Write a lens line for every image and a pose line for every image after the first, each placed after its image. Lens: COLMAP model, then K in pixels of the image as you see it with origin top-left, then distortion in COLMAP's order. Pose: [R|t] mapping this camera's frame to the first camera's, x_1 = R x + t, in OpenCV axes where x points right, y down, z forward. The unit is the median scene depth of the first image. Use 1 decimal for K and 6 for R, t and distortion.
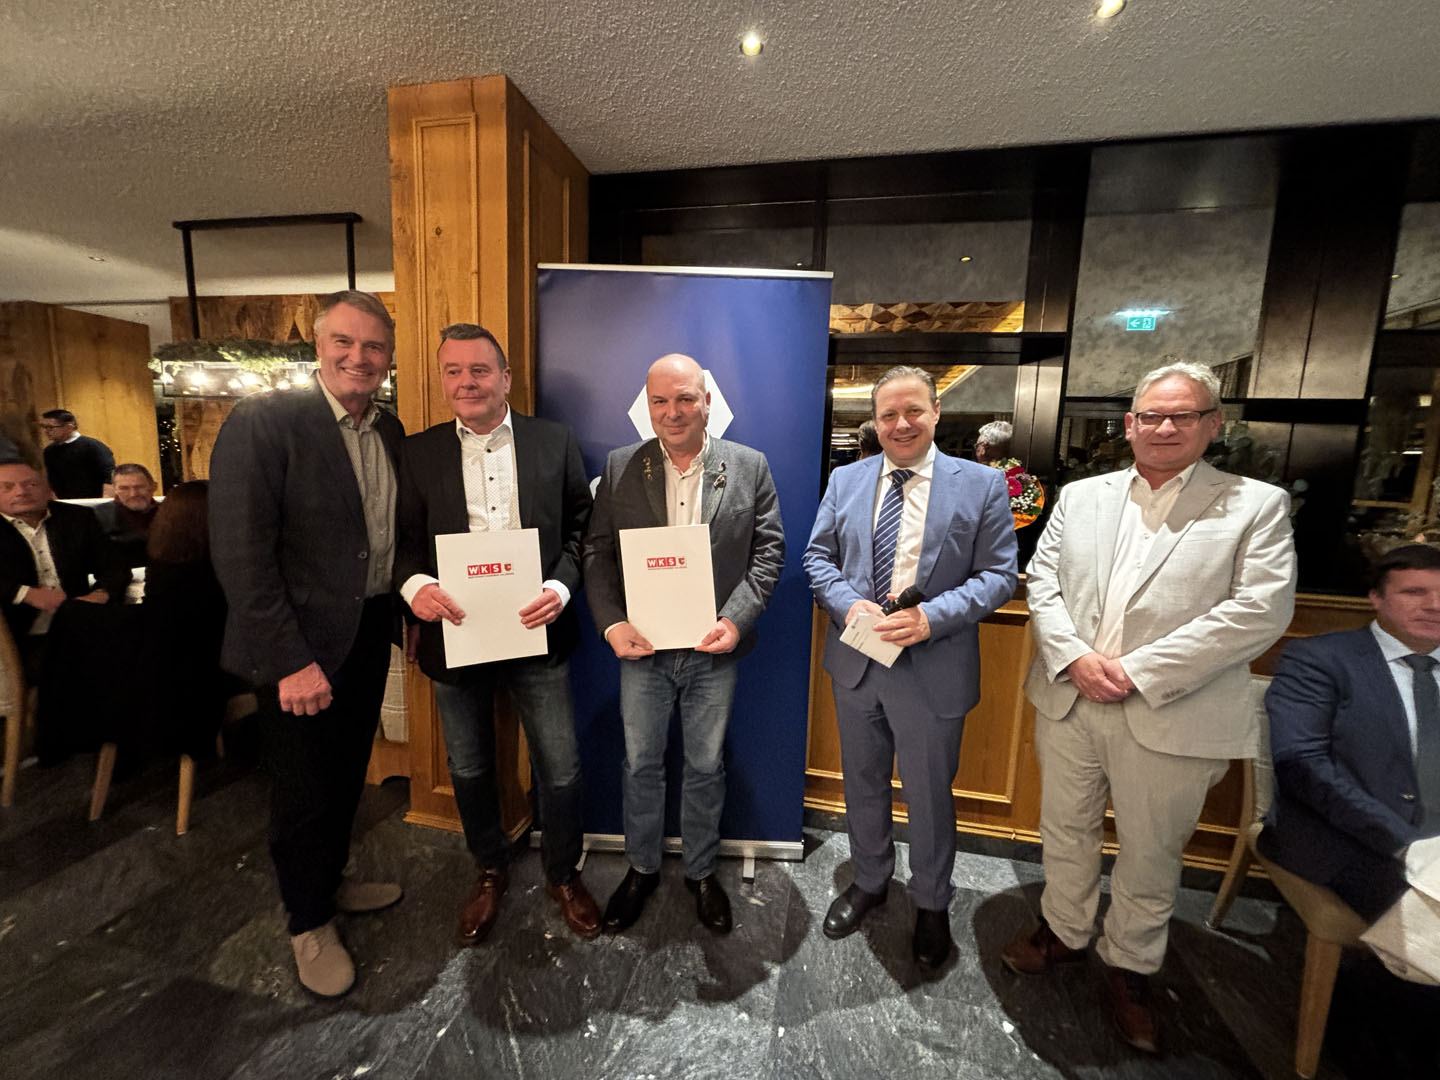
lens RADIAL K [[582.3, 0, 722.9], [0, 582.3, 541.4], [0, 0, 1]] dist [-0.005886, 0.002198]
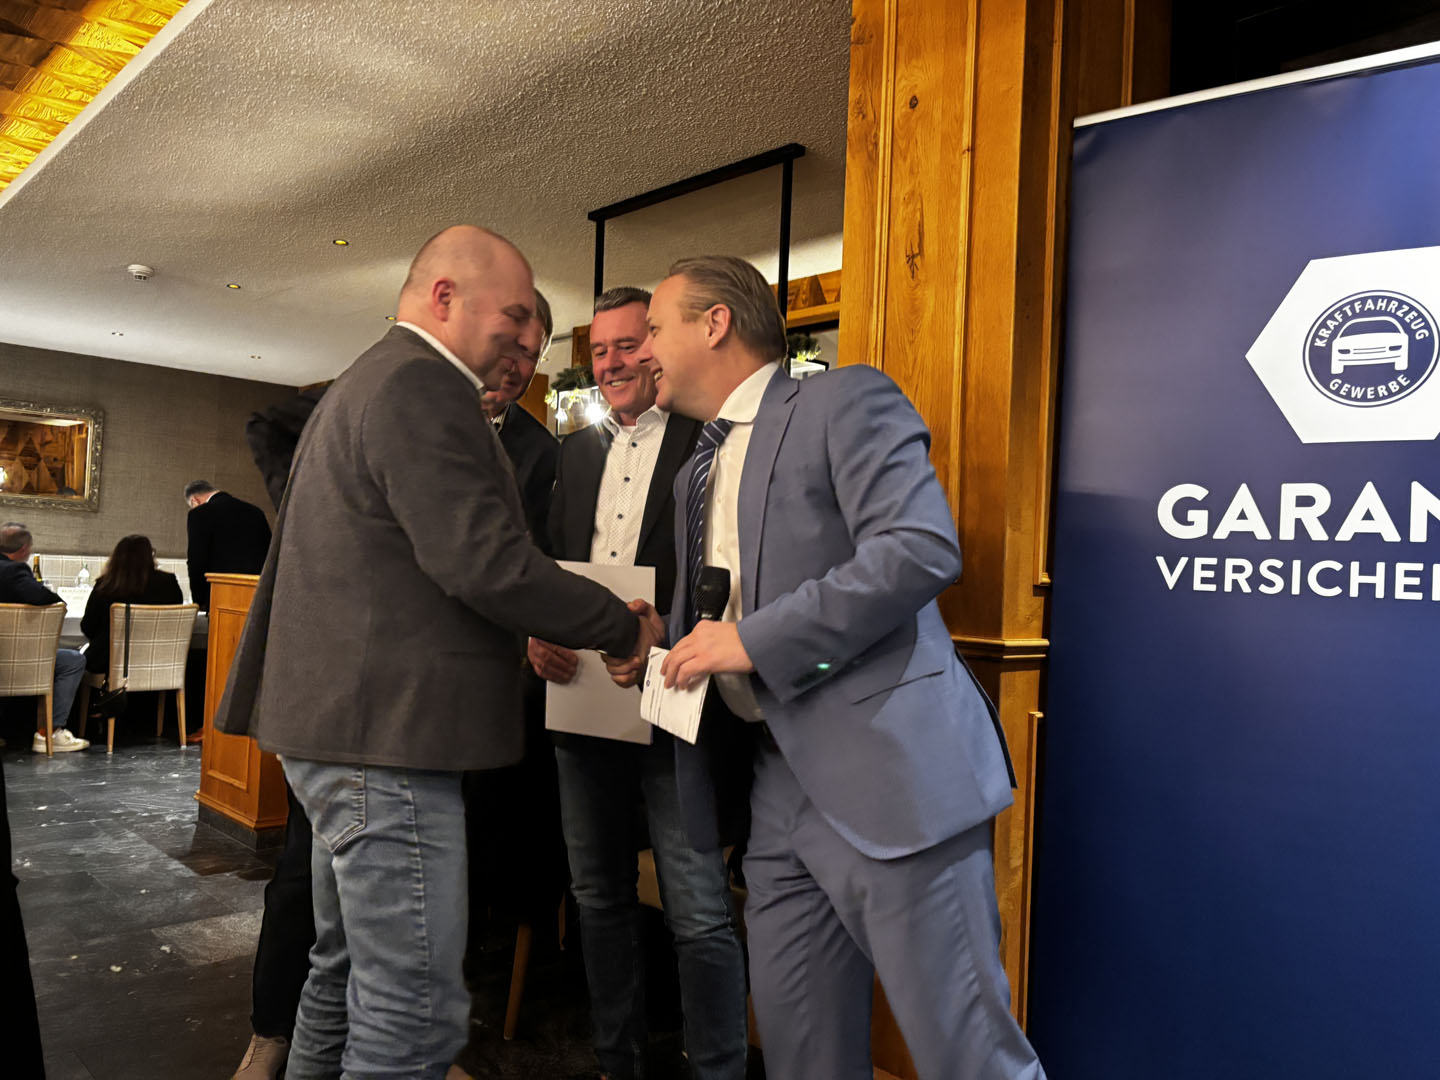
lens RADIAL K [[1093.0, 0, 707.8], [0, 1093.0, 542.5], [0, 0, 1]] dist [0.039759, -0.050691]
pose [[0.819331, -0.016630, -0.573080, -0.003935], [-0.085295, 0.984920, -0.150526, 0.117996], [0.566941, 0.172212, 0.805556, 0.007272]]
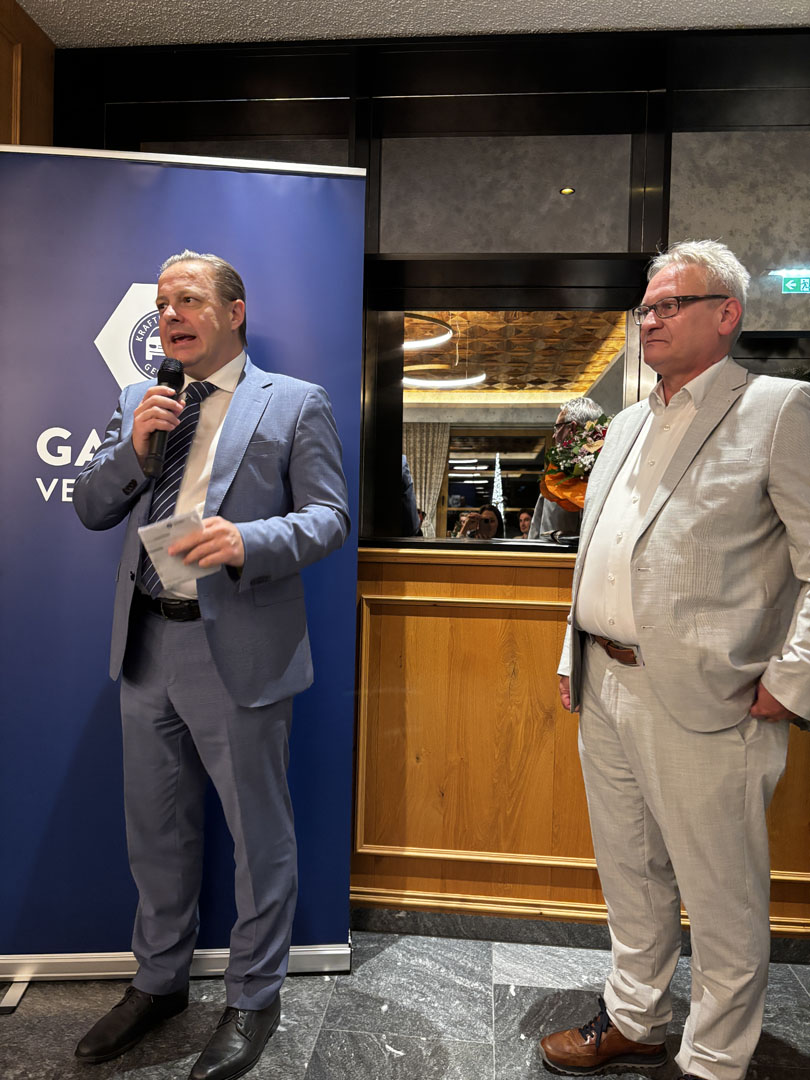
lens RADIAL K [[819.8, 0, 411.0], [0, 819.8, 537.5], [0, 0, 1]] dist [0.039759, -0.050691]
pose [[0.993236, -0.016059, 0.114993, 0.112094], [0.028122, 0.994173, -0.104066, 0.144956], [-0.112652, 0.106596, 0.987900, -0.048123]]
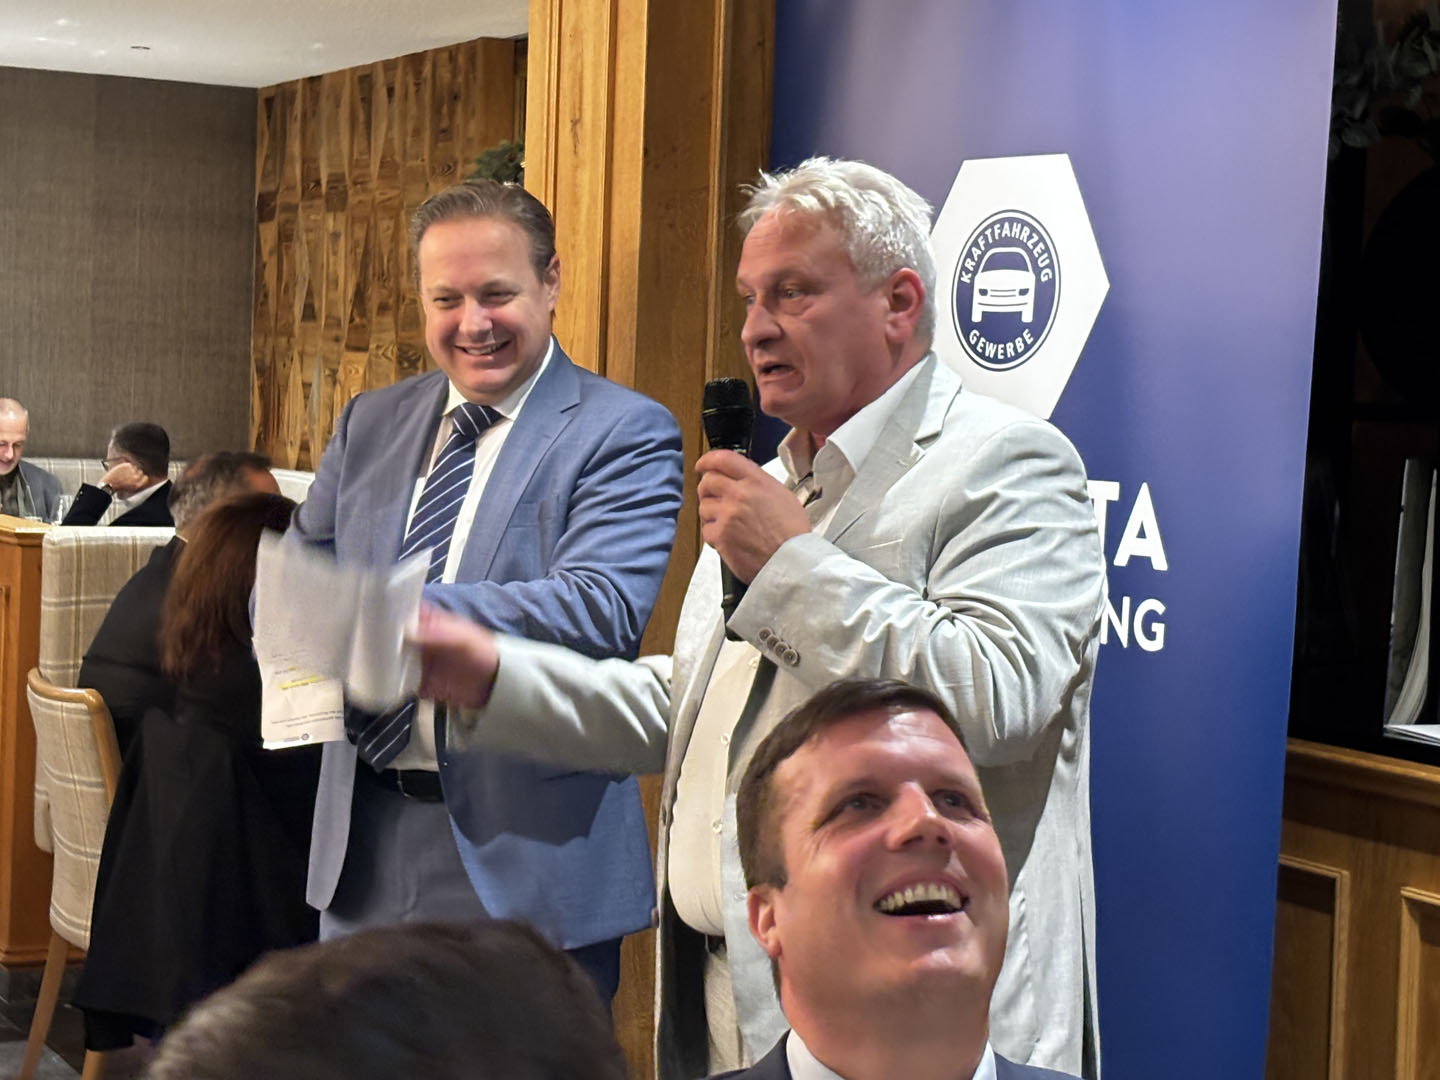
lens RADIAL K [[2993.6, 0, 667.5], [0, 2993.6, 558.2], [0, 0, 1]] dist [0.067605, 0.000000]
pose [[0.605585, 0.029150, -0.795247, 1.239043], [-0.111813, 0.992532, -0.048765, 0.050343], [0.787886, 0.118451, 0.604322, -0.216181]]
